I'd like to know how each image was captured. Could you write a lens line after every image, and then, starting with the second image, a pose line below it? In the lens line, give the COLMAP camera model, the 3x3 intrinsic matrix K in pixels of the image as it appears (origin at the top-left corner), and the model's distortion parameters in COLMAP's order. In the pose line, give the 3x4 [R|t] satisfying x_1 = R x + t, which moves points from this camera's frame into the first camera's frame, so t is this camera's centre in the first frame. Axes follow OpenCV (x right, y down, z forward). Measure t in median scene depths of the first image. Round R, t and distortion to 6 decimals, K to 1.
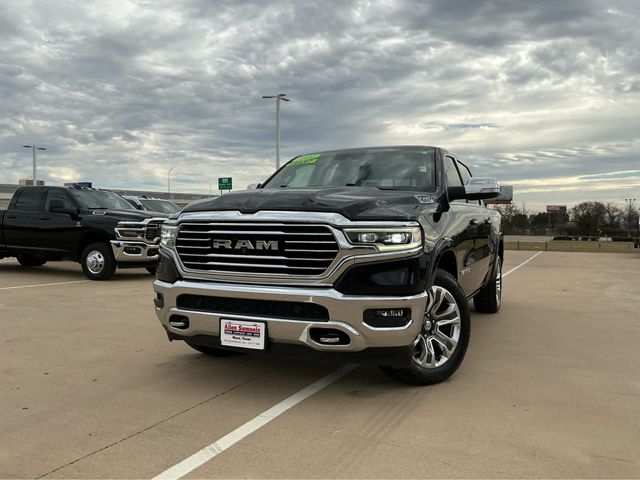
lens RADIAL K [[527.2, 0, 320.0], [0, 527.2, 240.0], [0, 0, 1]] dist [0.094749, -0.174036]
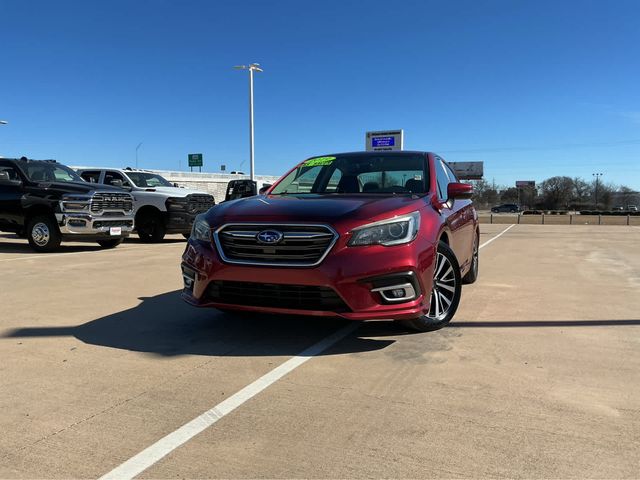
lens RADIAL K [[527.2, 0, 320.0], [0, 527.2, 240.0], [0, 0, 1]] dist [0.094749, -0.174036]
pose [[0.998678, -0.012476, 0.049874, -0.009215], [0.010336, 0.999024, 0.042943, 0.008910], [-0.050361, -0.042371, 0.997832, 0.014911]]
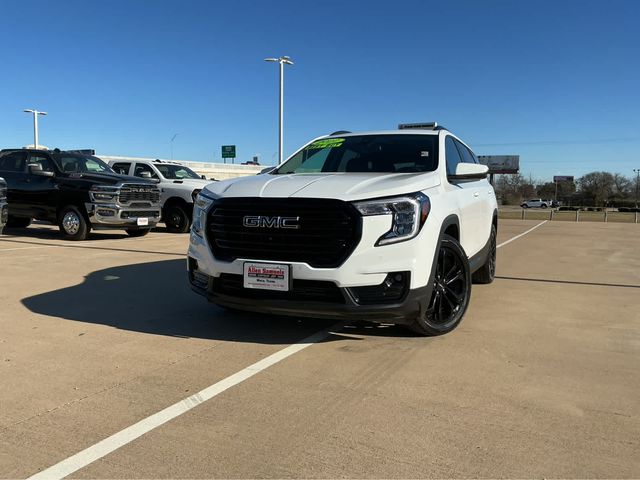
lens RADIAL K [[526.3, 0, 319.7], [0, 526.3, 243.4], [0, 0, 1]] dist [0.088522, -0.162363]
pose [[0.999936, 0.006370, -0.009307, 0.005351], [-0.005764, 0.997948, 0.063765, 0.006903], [0.009694, -0.063707, 0.997922, 0.008181]]
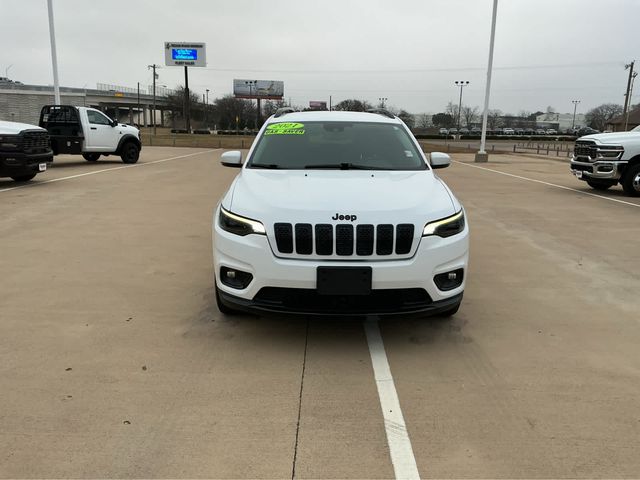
lens RADIAL K [[526.3, 0, 320.0], [0, 526.3, 240.0], [0, 0, 1]] dist [0.087047, -0.156405]
pose [[0.911746, -0.079914, 0.402905, -0.112181], [-0.000892, 0.980504, 0.196497, -0.027122], [-0.410753, -0.179514, 0.893900, 0.028685]]
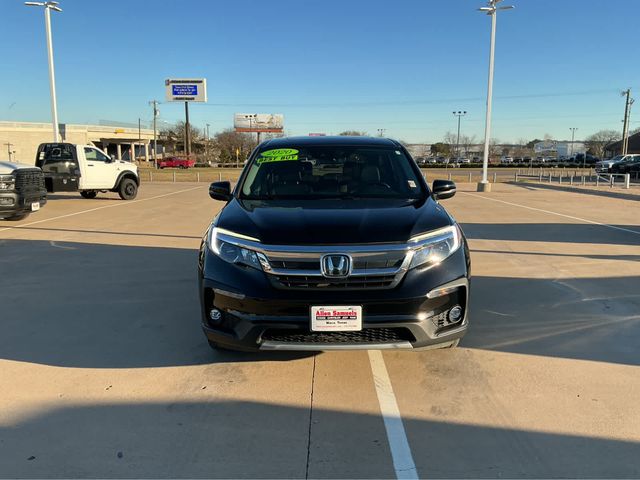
lens RADIAL K [[527.2, 0, 320.0], [0, 527.2, 240.0], [0, 0, 1]] dist [0.094749, -0.174036]
pose [[0.911443, -0.073024, 0.404893, -0.101494], [0.017088, 0.989992, 0.140083, -0.030791], [-0.411071, -0.120759, 0.903570, 0.054599]]
